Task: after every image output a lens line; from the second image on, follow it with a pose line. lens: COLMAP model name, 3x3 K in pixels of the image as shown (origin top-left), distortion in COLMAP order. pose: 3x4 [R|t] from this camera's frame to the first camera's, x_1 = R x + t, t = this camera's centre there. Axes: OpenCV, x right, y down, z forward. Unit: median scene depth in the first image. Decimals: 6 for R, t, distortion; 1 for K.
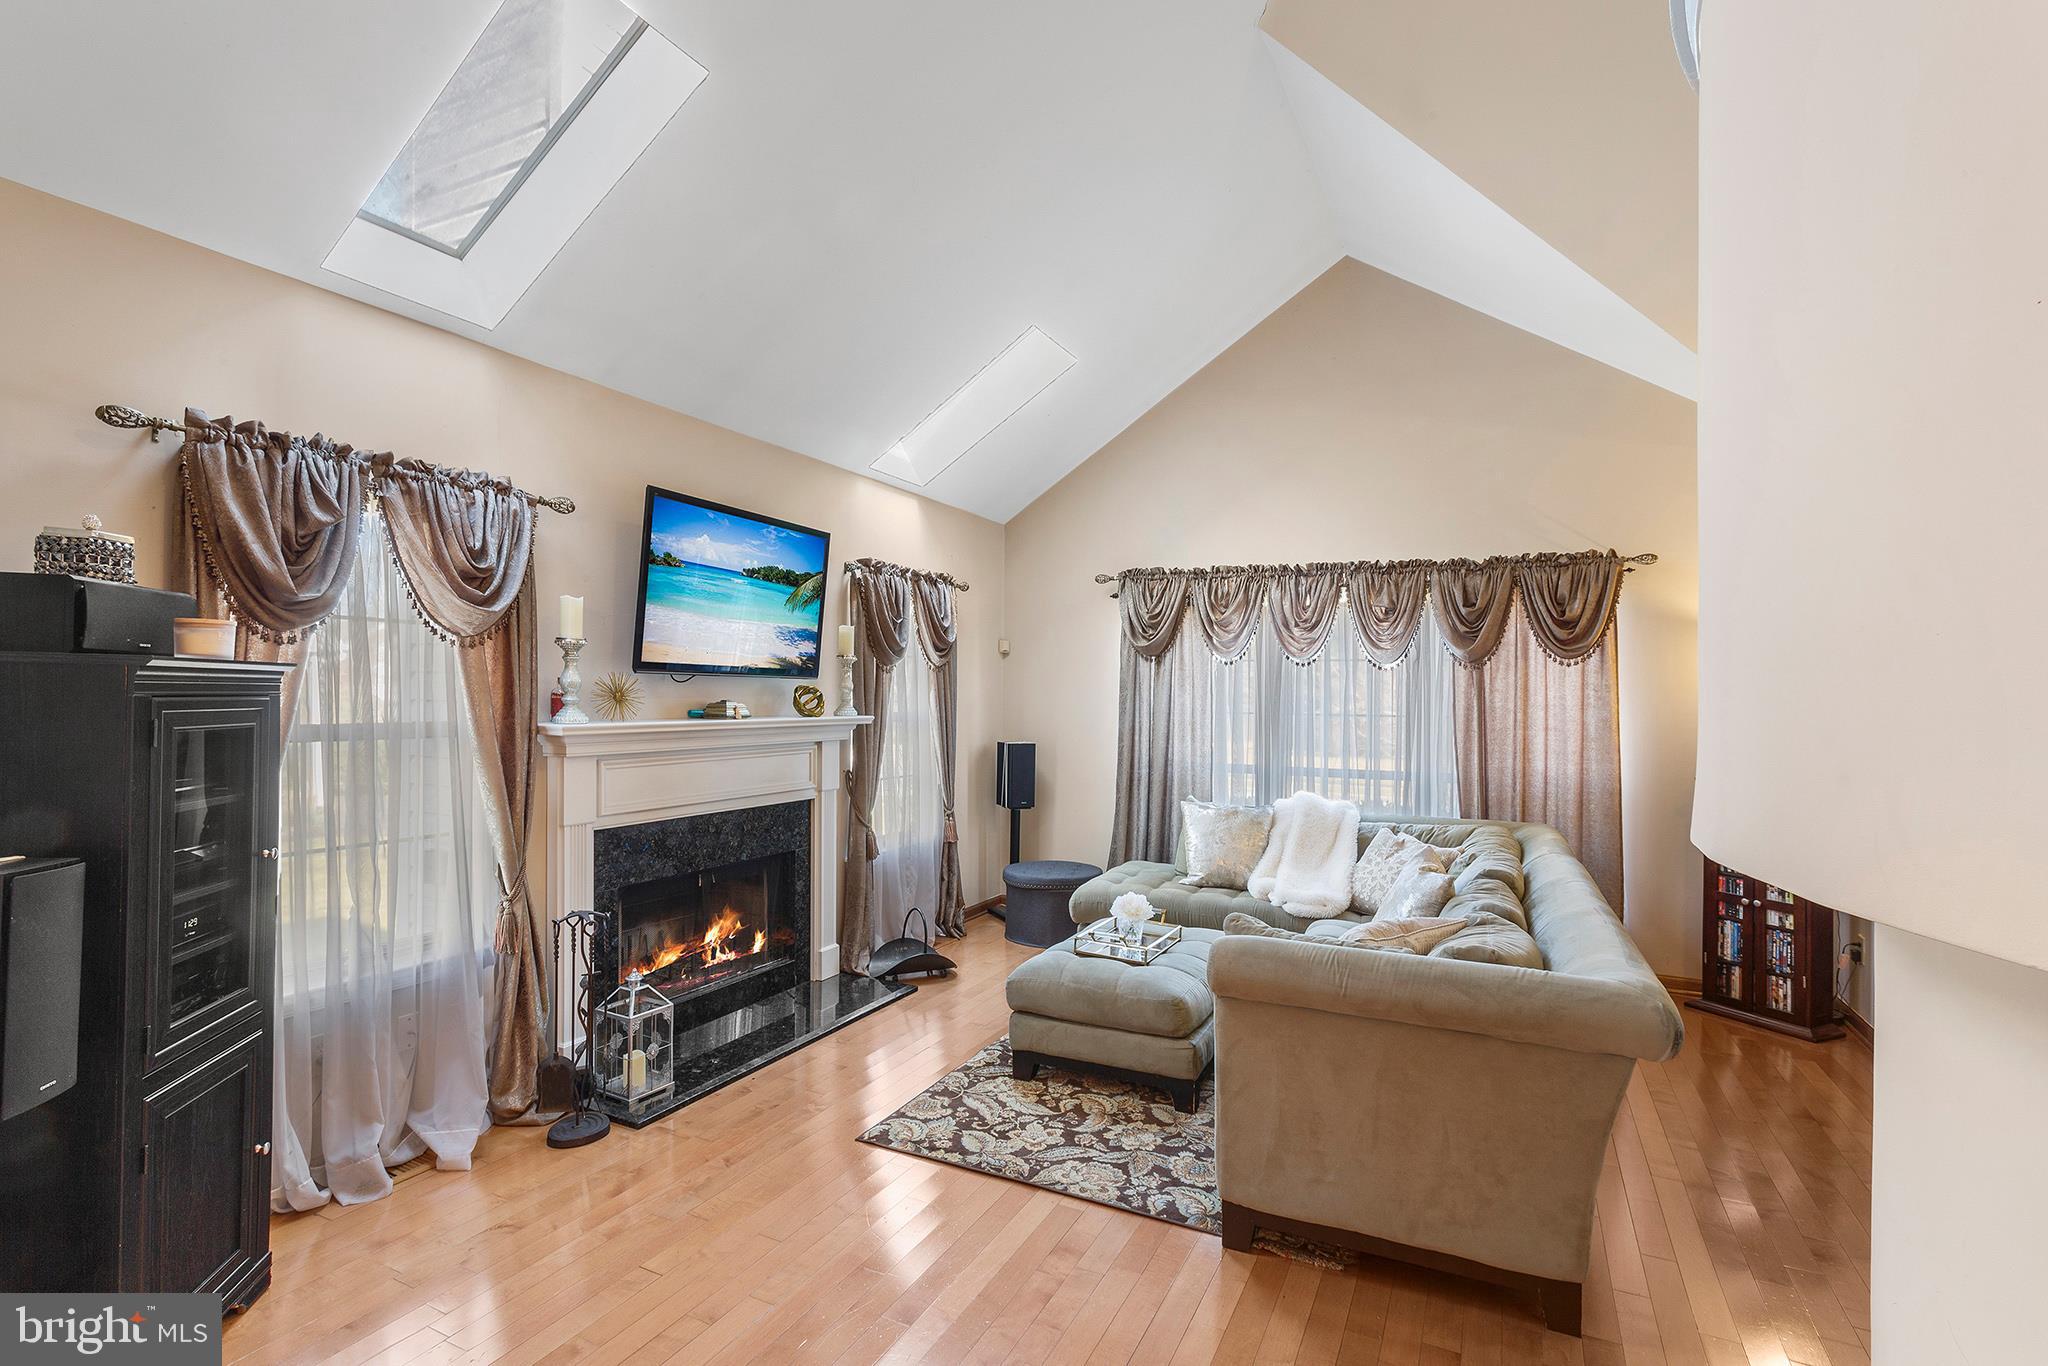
lens RADIAL K [[949.7, 0, 1021.6], [0, 949.7, 666.9], [0, 0, 1]] dist [-0.004241, -0.000161]
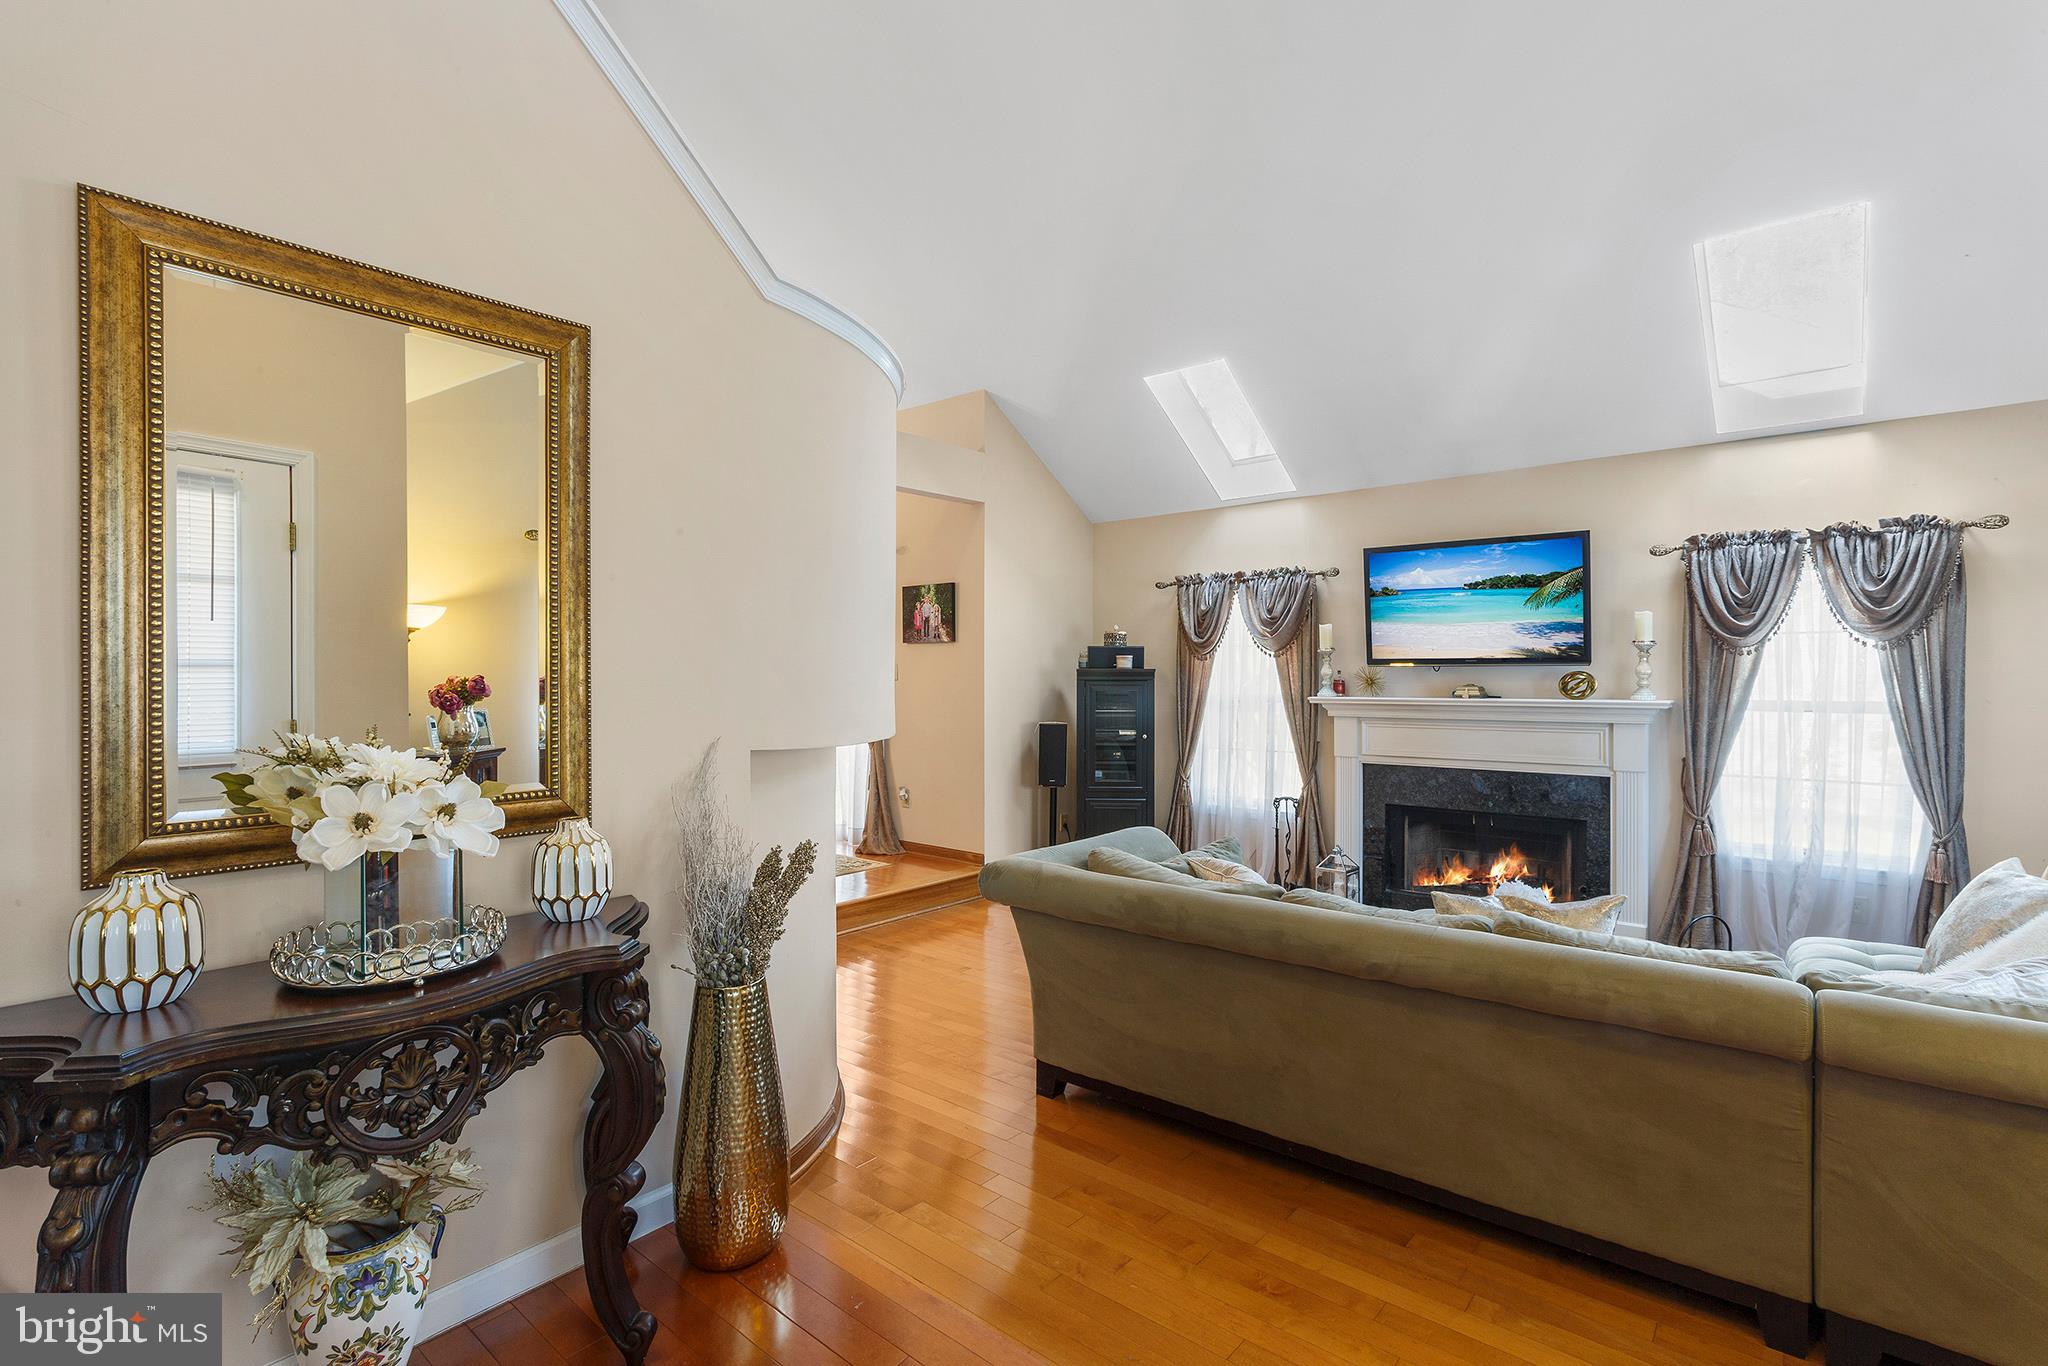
lens RADIAL K [[965.3, 0, 1040.0], [0, 965.3, 683.4], [0, 0, 1]] dist [-0.002077, -0.000141]
pose [[-0.220249, -0.030414, -0.974969, 1.064316], [0.009731, 0.999396, -0.033374, 0.068147], [0.975395, -0.016838, -0.219820, 0.672659]]
